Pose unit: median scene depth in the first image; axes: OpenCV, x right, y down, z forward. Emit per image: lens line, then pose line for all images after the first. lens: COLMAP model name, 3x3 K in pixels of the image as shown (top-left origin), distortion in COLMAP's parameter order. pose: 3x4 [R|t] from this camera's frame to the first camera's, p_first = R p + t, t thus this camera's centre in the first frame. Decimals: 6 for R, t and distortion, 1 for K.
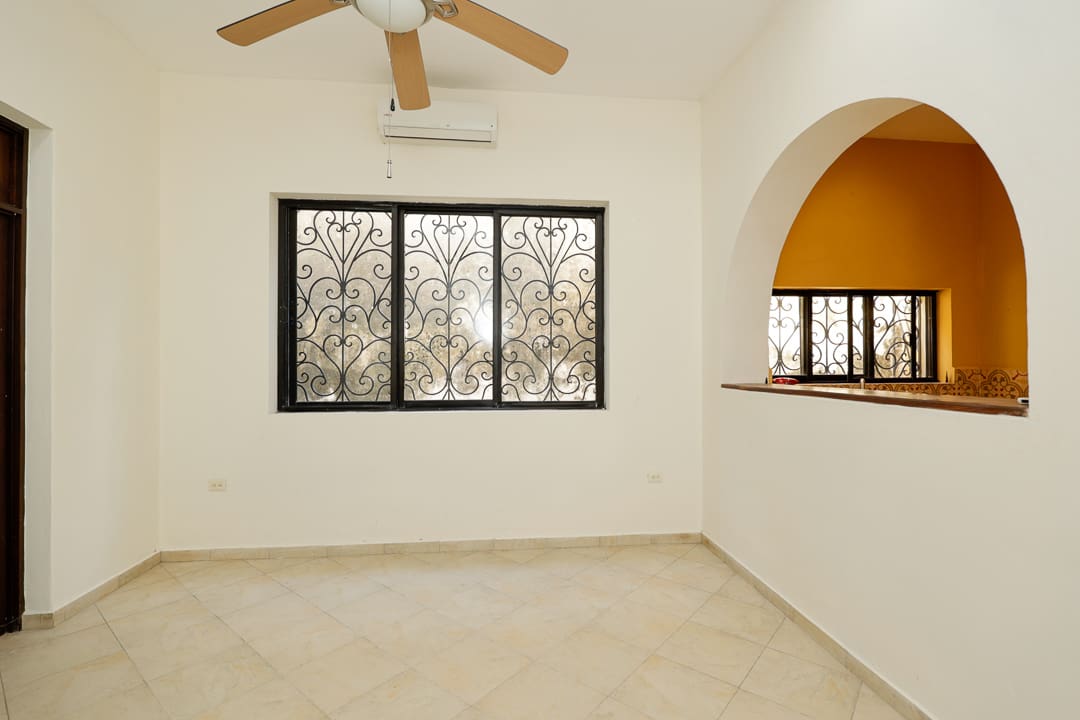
lens RADIAL K [[489.3, 0, 540.5], [0, 489.3, 361.8], [0, 0, 1]] dist [0.016409, 0.000065]
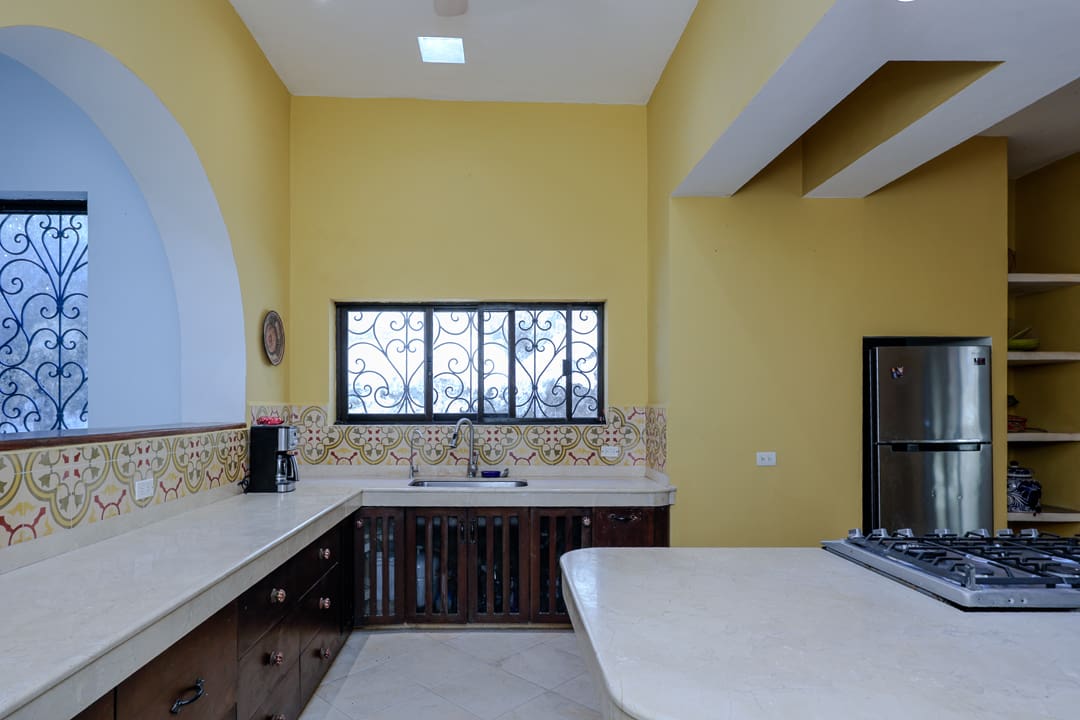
lens RADIAL K [[610.4, 0, 504.1], [0, 610.4, 405.6], [0, 0, 1]] dist [0.000923, 0.001882]
pose [[0.995984, 0.005841, -0.089346, 0.644820], [-0.004640, 0.999896, 0.013652, 0.000883], [0.089416, -0.013183, 0.995907, 0.048638]]
